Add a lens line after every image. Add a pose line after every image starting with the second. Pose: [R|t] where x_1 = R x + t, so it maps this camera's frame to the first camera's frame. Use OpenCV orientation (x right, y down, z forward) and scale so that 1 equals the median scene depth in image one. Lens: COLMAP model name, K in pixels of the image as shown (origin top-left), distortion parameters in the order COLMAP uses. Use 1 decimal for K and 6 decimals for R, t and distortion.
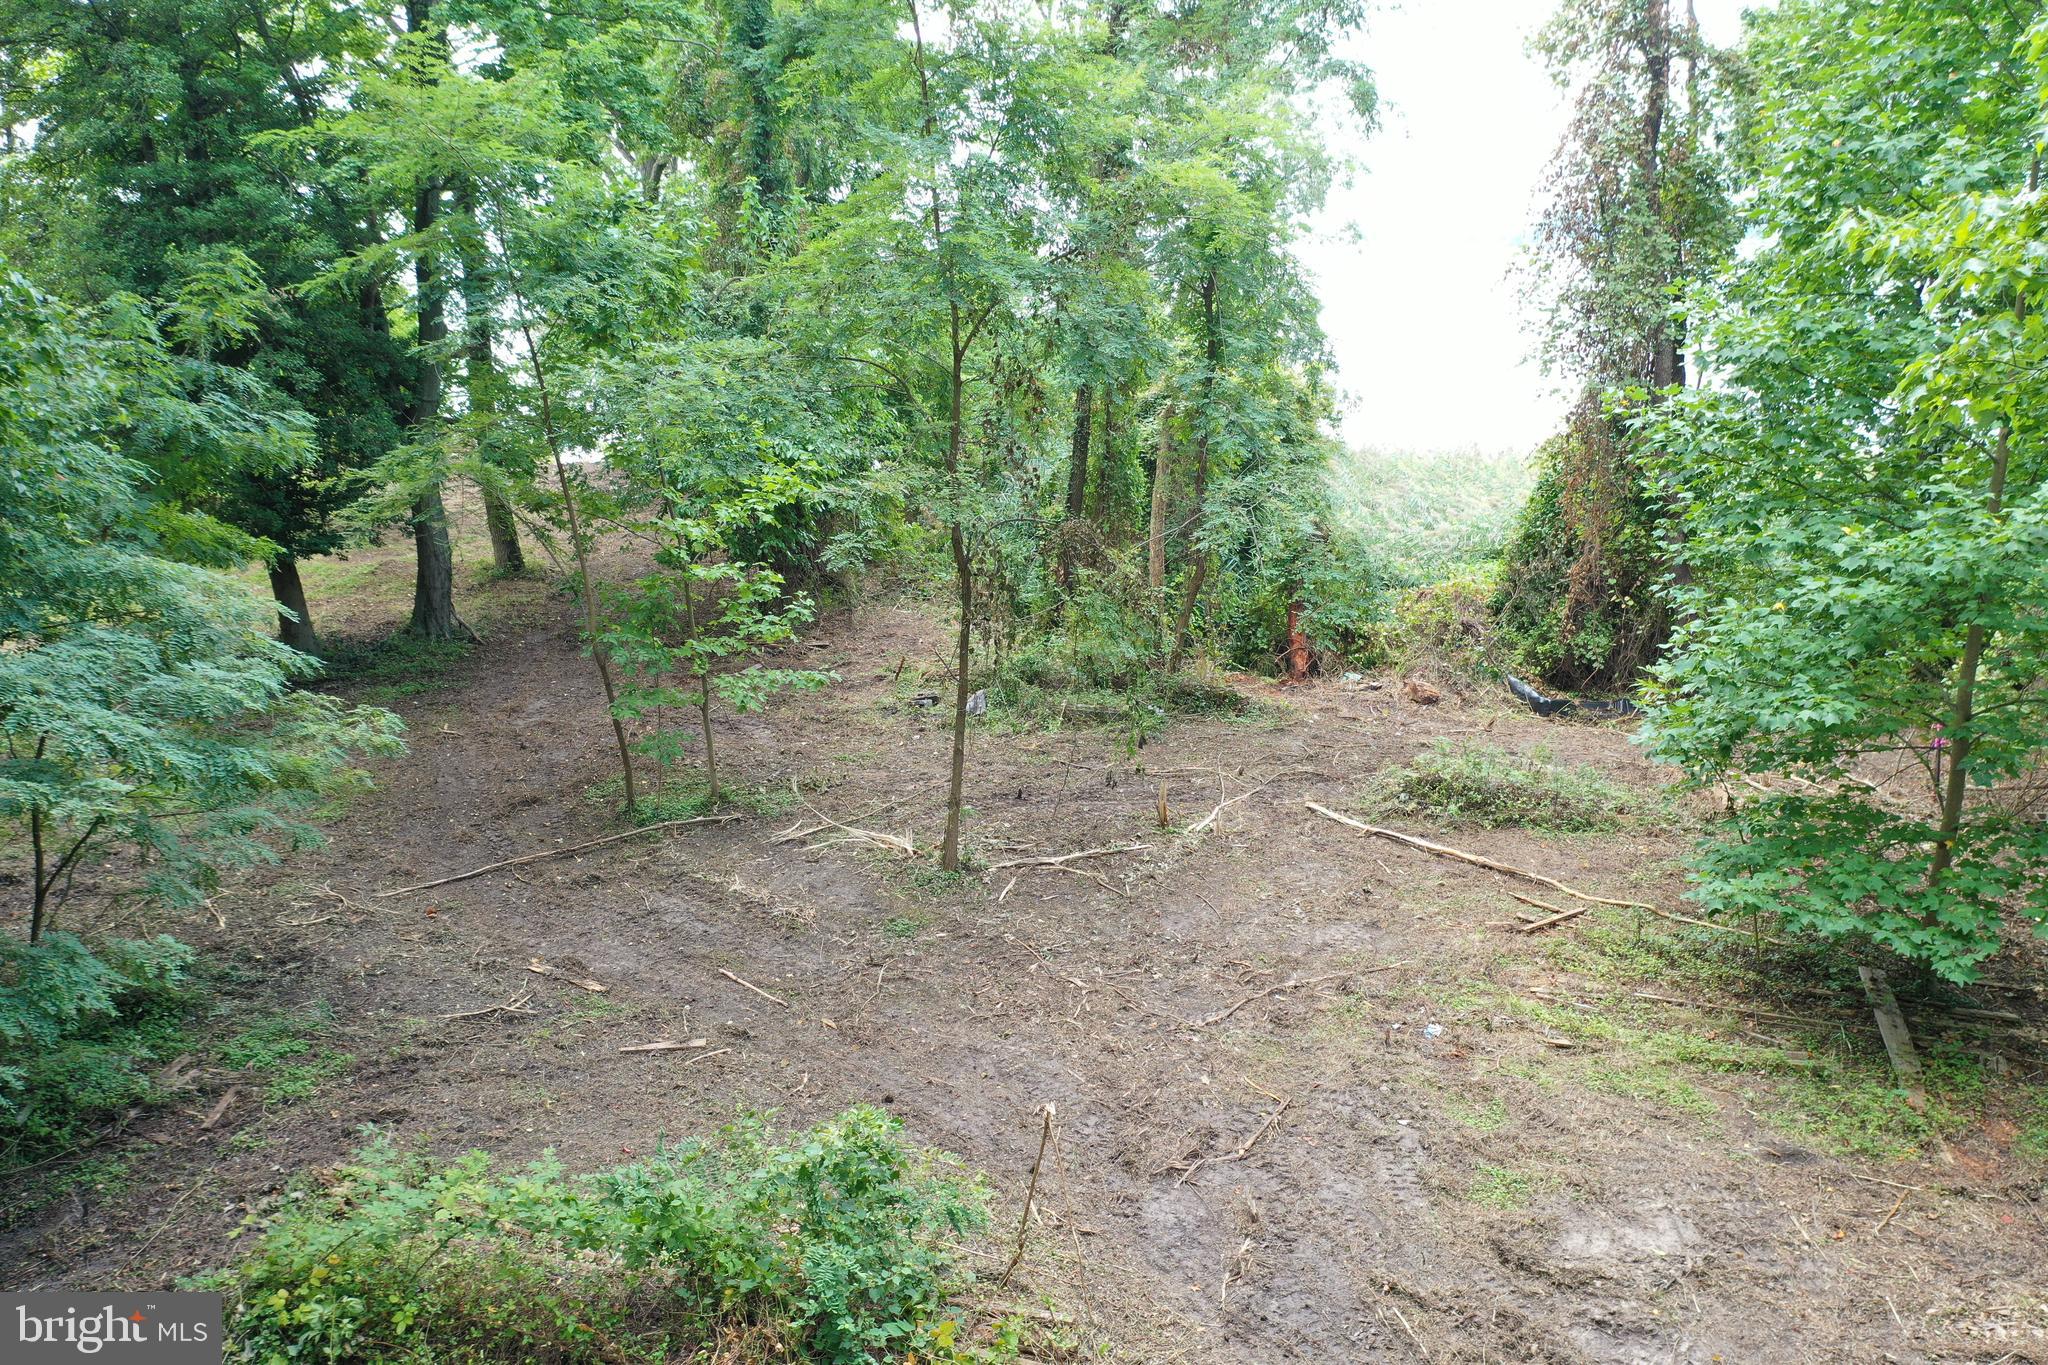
lens RADIAL K [[1657.9, 0, 1017.3], [0, 1657.9, 682.1], [0, 0, 1]] dist [0.013615, 0.002300]
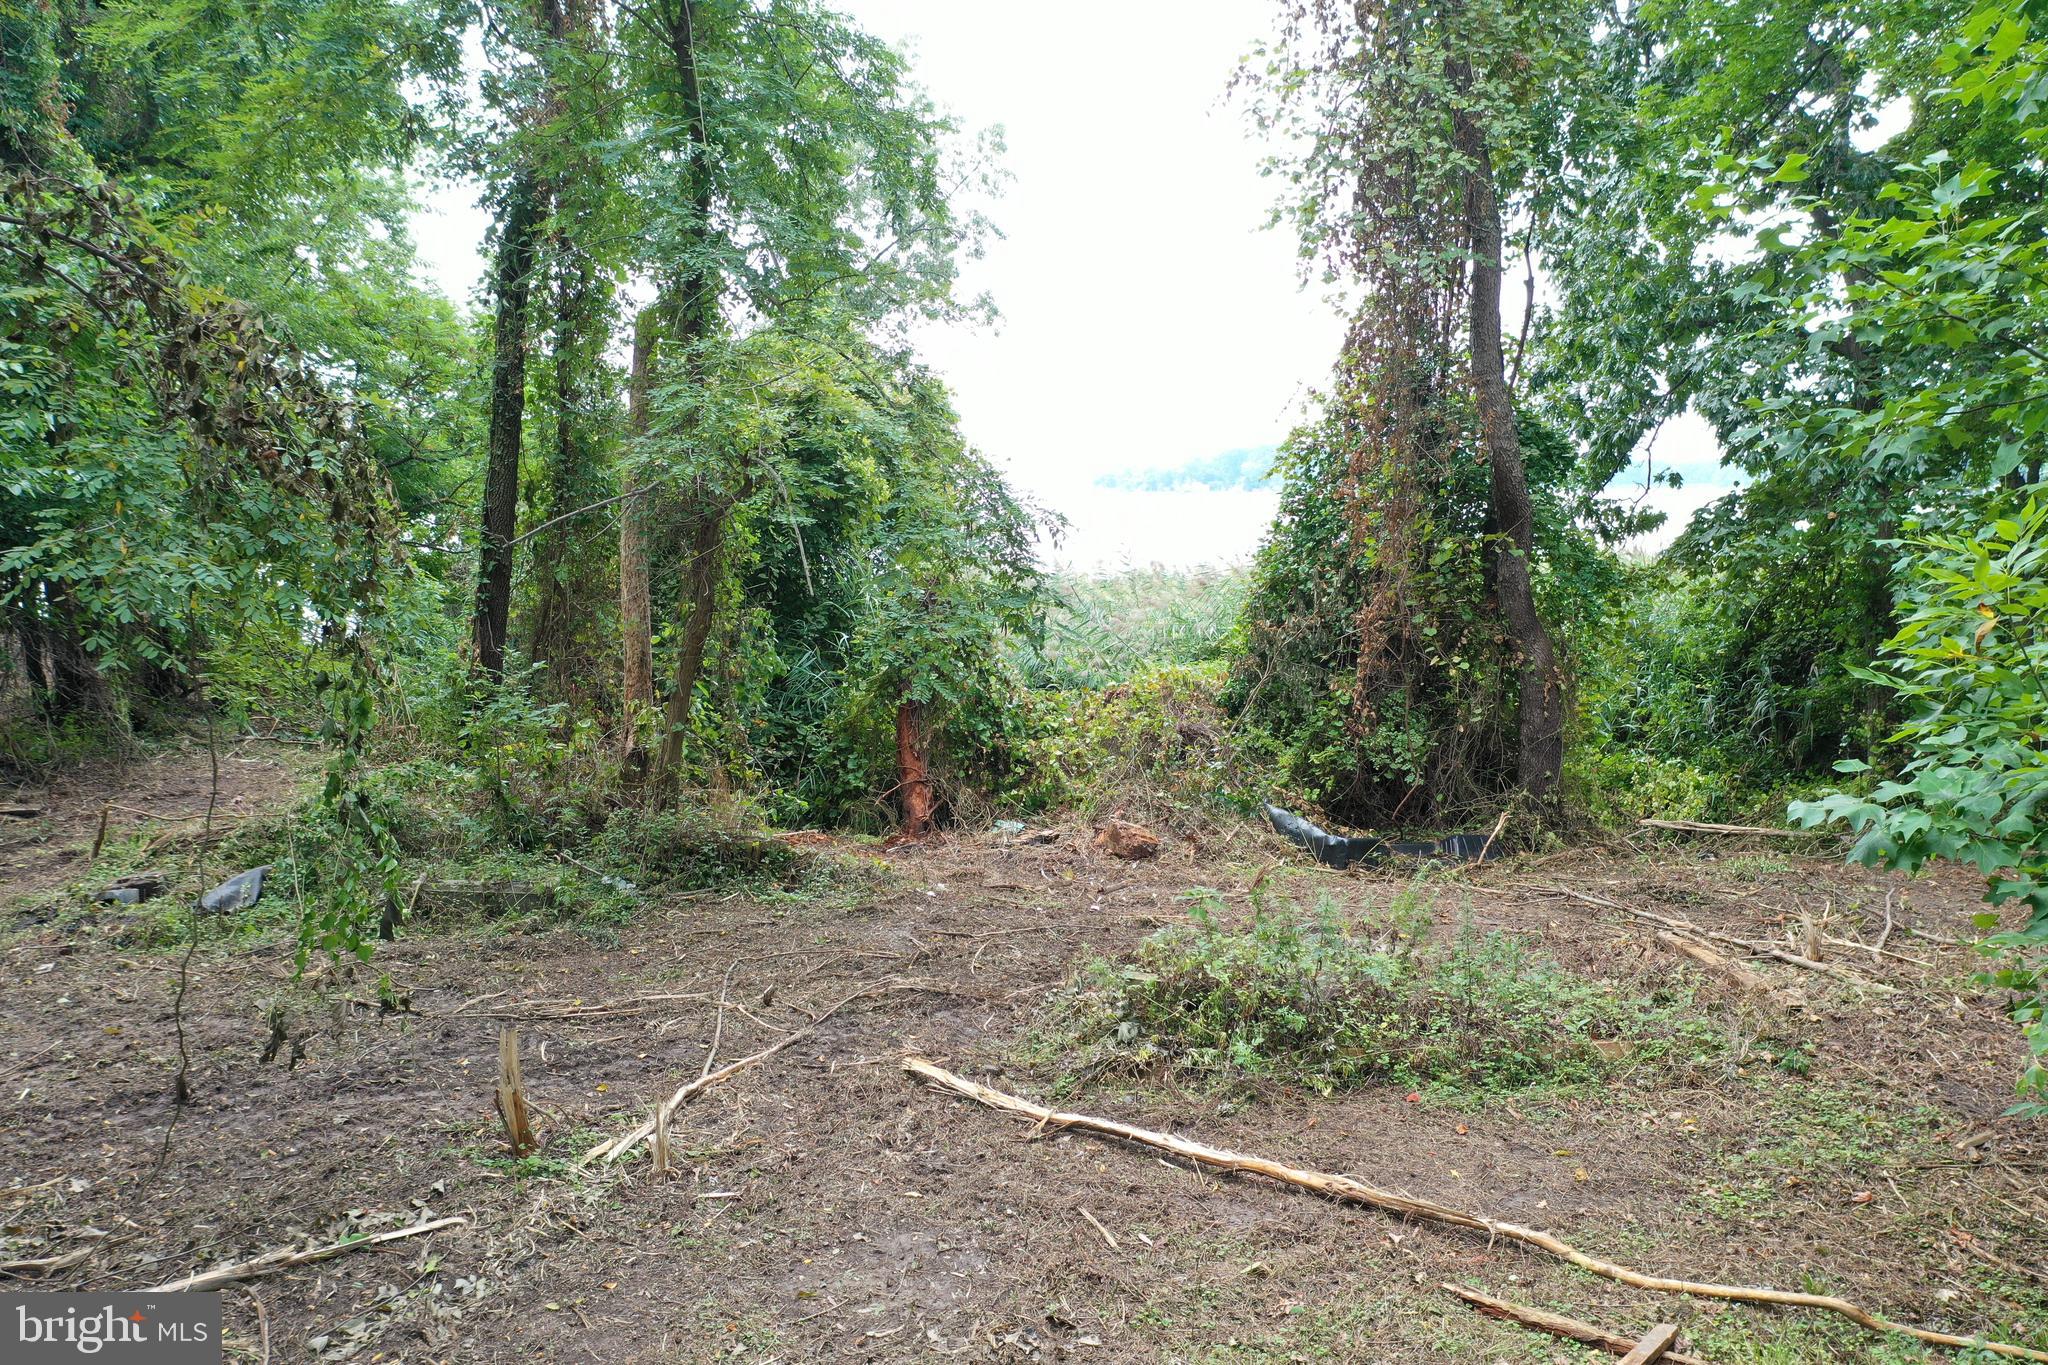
lens RADIAL K [[1657.9, 0, 1024.2], [0, 1657.9, 676.9], [0, 0, 1]] dist [0.013615, 0.002300]
pose [[0.978696, -0.023718, 0.203940, 0.097519], [0.053387, 0.988535, -0.141236, 0.030366], [-0.198252, 0.149115, 0.968742, 0.462439]]
